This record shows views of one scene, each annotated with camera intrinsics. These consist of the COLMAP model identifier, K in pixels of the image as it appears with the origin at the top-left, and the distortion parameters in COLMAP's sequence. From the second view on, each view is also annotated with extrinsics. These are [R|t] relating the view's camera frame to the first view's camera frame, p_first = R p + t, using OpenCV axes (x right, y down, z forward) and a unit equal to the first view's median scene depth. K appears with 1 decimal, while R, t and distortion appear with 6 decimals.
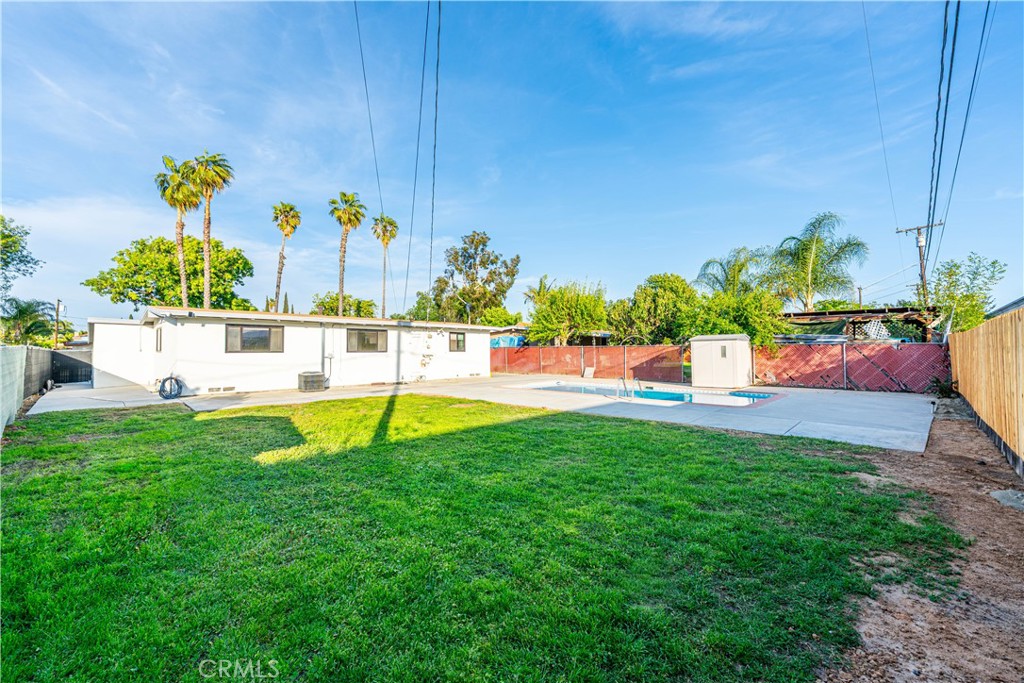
lens RADIAL K [[416.1, 0, 505.9], [0, 416.1, 340.3], [0, 0, 1]] dist [0.001109, -0.000081]
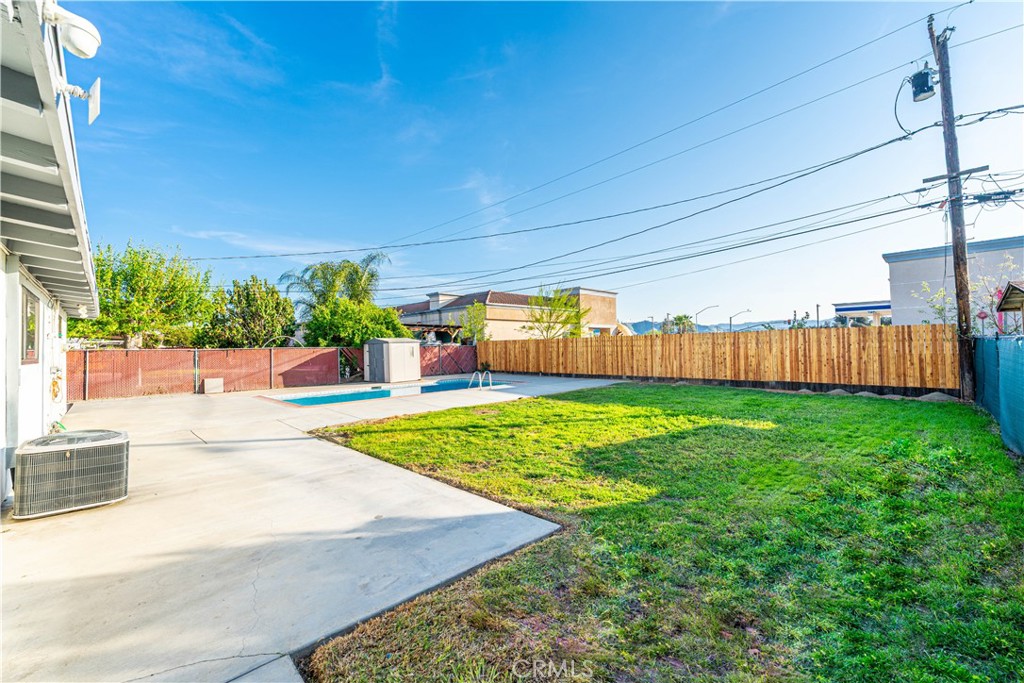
lens RADIAL K [[416.1, 0, 505.9], [0, 416.1, 340.3], [0, 0, 1]] dist [0.001109, -0.000081]
pose [[0.009608, 0.019101, 0.999771, -0.535757], [-0.005956, 0.999801, -0.019044, 0.011039], [-0.999936, -0.005771, 0.009720, 0.512340]]
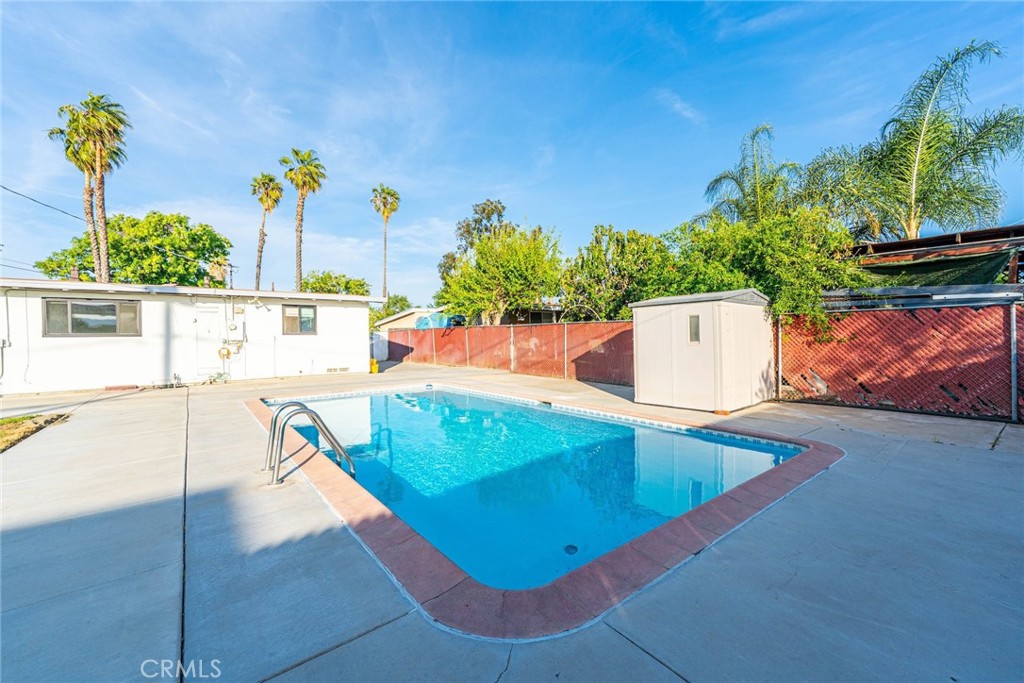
lens RADIAL K [[415.2, 0, 507.3], [0, 415.2, 338.1], [0, 0, 1]] dist [-0.000822, 0.000180]
pose [[0.990374, -0.007650, -0.138202, 0.281595], [0.012181, 0.999415, 0.031967, 0.015184], [0.137877, -0.033343, 0.989888, 0.389532]]
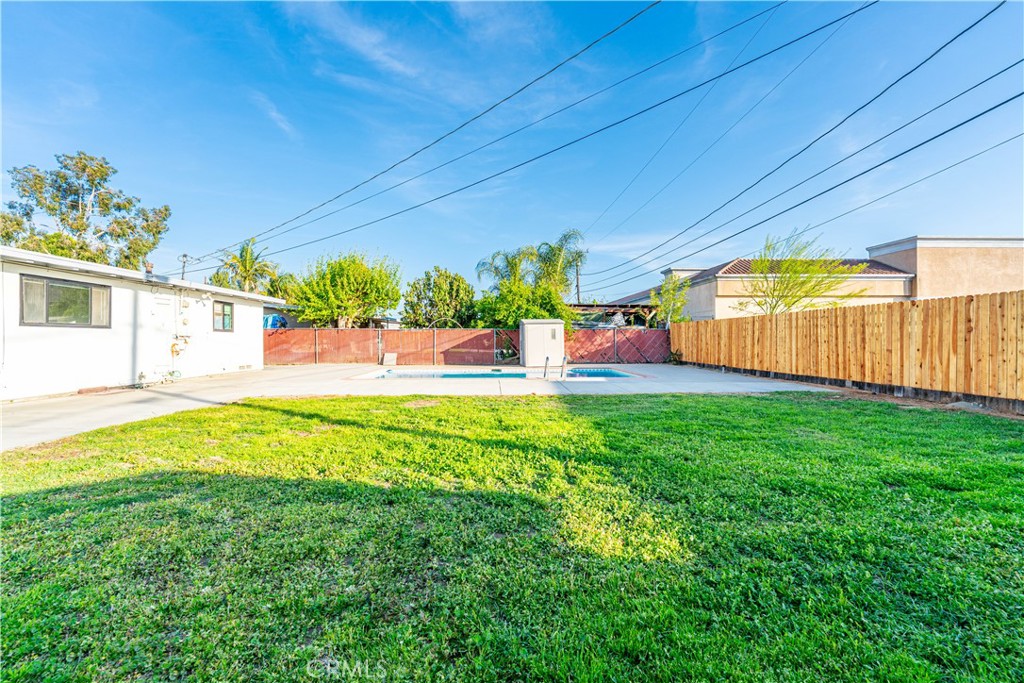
lens RADIAL K [[411.6, 0, 512.0], [0, 411.6, 341.5], [0, 0, 1]] dist [-0.000778, -0.000310]
pose [[0.688495, -0.000124, 0.725241, -0.261615], [-0.018892, 0.999658, 0.018106, 0.021648], [-0.724995, -0.026167, 0.688257, 0.229927]]
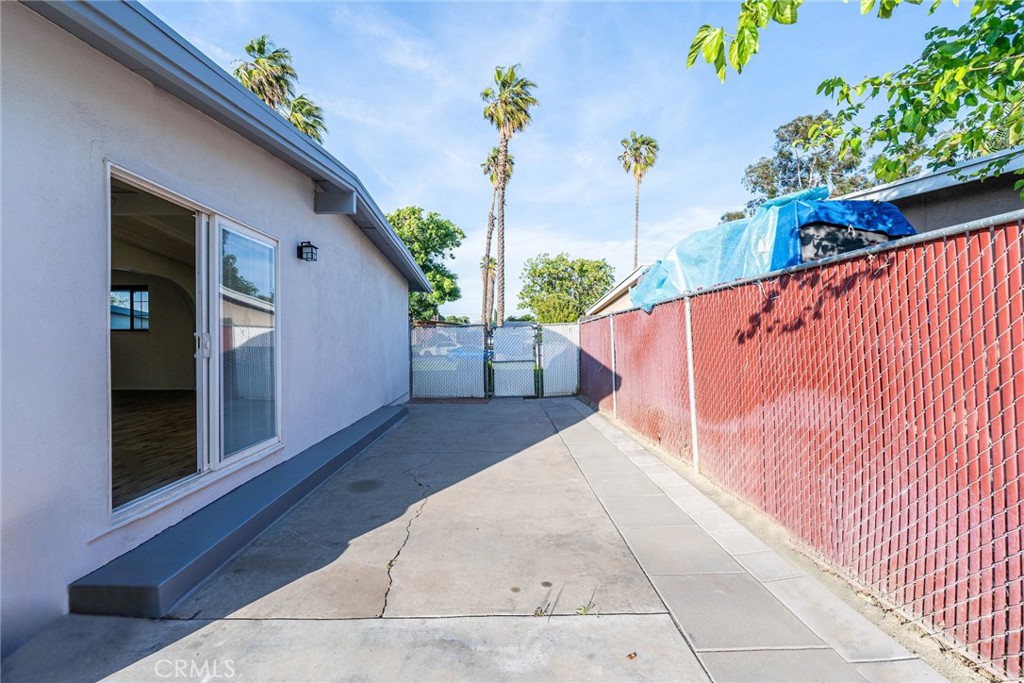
lens RADIAL K [[411.6, 0, 512.0], [0, 411.6, 341.5], [0, 0, 1]] dist [-0.000778, -0.000310]
pose [[0.724083, 0.003706, -0.689703, 0.064879], [0.022660, 0.999318, 0.029159, 0.033347], [0.689341, -0.036742, 0.723505, 1.082888]]
